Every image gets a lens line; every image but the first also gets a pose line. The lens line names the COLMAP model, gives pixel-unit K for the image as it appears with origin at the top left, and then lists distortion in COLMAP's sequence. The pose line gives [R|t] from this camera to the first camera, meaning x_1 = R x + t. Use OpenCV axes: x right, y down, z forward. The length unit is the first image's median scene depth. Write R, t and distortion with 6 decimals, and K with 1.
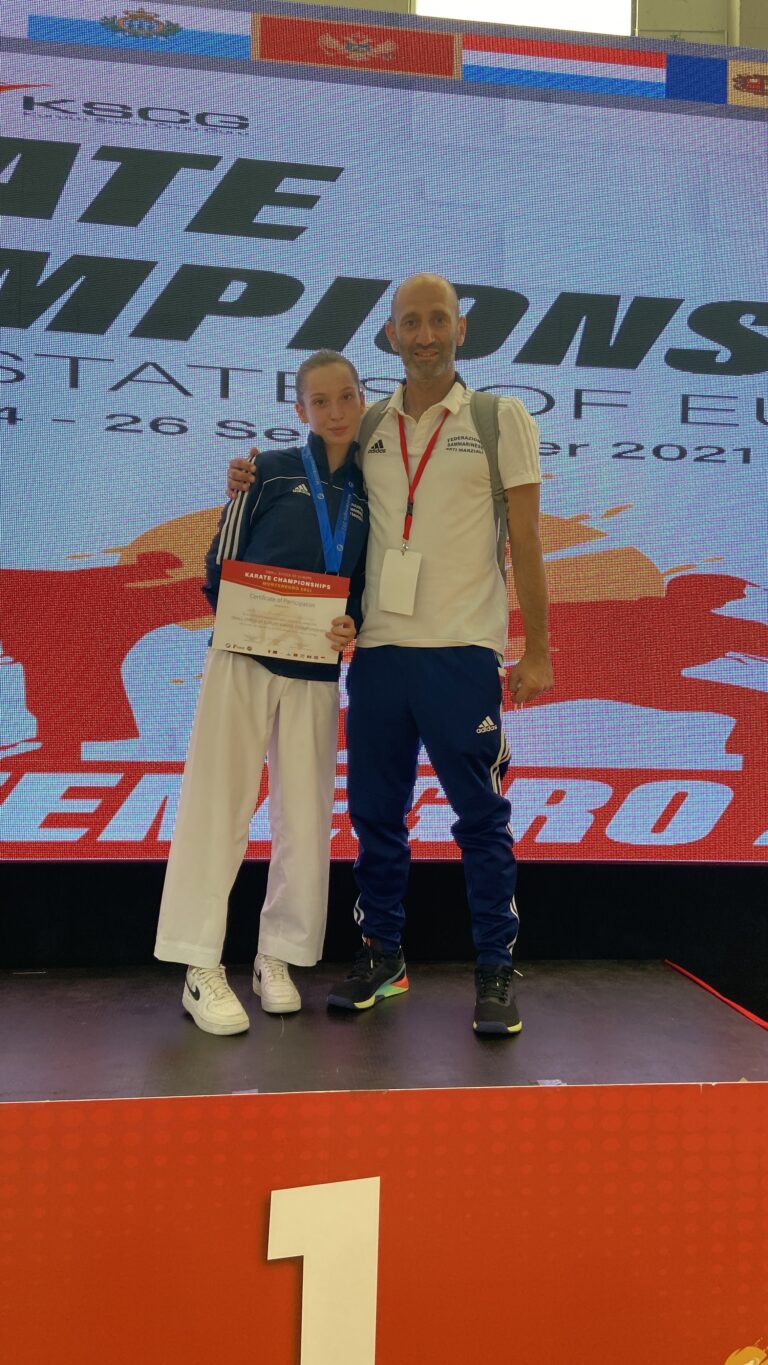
lens RADIAL K [[1040.1, 0, 380.2], [0, 1040.1, 686.7], [0, 0, 1]] dist [-0.001408, -0.015435]
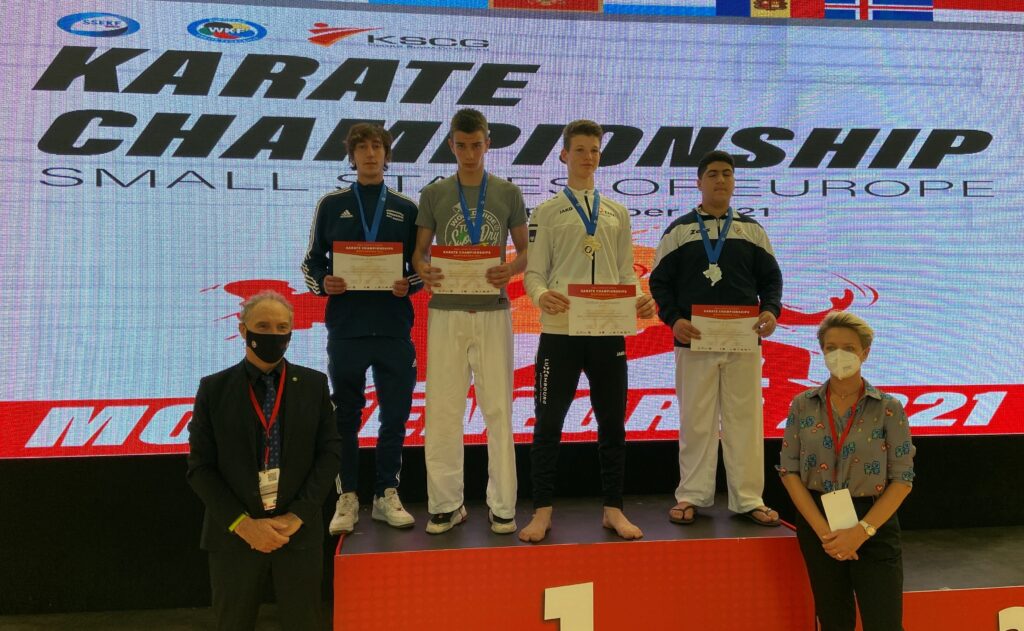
lens RADIAL K [[781.5, 0, 514.1], [0, 781.5, 314.3], [0, 0, 1]] dist [0.000049, 0.003958]
pose [[0.999477, -0.028089, -0.016051, -0.071983], [0.028095, 0.999605, 0.000200, -0.060999], [0.016039, -0.000651, 0.999871, -0.384394]]
